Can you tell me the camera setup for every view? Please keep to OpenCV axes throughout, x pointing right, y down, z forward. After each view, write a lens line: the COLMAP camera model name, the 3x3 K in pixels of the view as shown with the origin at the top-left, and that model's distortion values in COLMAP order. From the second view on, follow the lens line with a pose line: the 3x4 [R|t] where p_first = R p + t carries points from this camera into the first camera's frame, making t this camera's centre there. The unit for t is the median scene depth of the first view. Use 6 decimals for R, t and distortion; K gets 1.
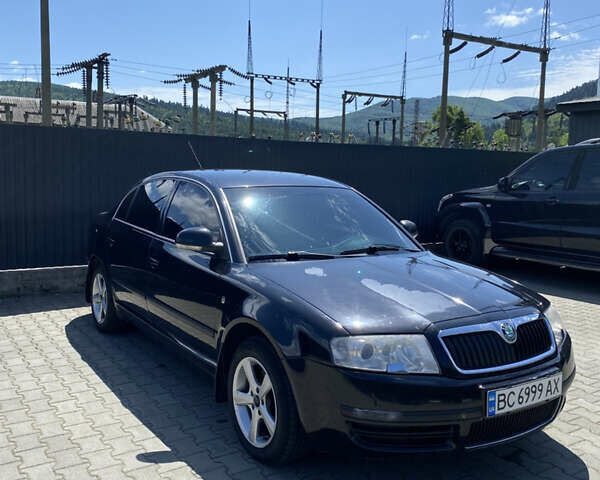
lens RADIAL K [[604.4, 0, 300.7], [0, 604.4, 241.8], [0, 0, 1]] dist [0.011664, 0.000000]
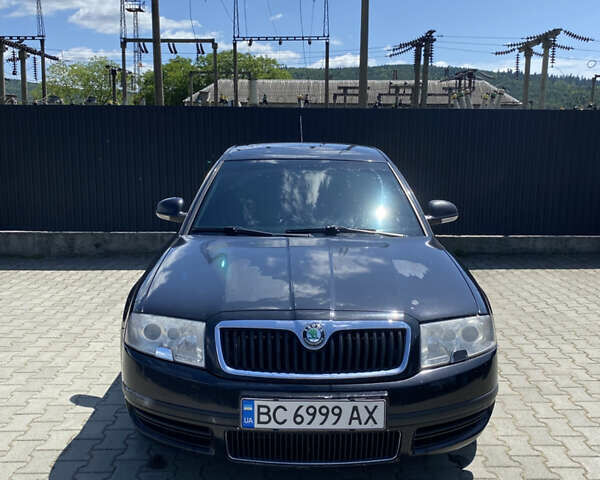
lens RADIAL K [[604.4, 0, 301.3], [0, 604.4, 237.0], [0, 0, 1]] dist [0.011664, 0.000000]
pose [[0.840540, 0.069705, -0.537246, 0.670764], [-0.053288, 0.997517, 0.046051, -0.017315], [0.539122, -0.010079, 0.842167, 0.274896]]
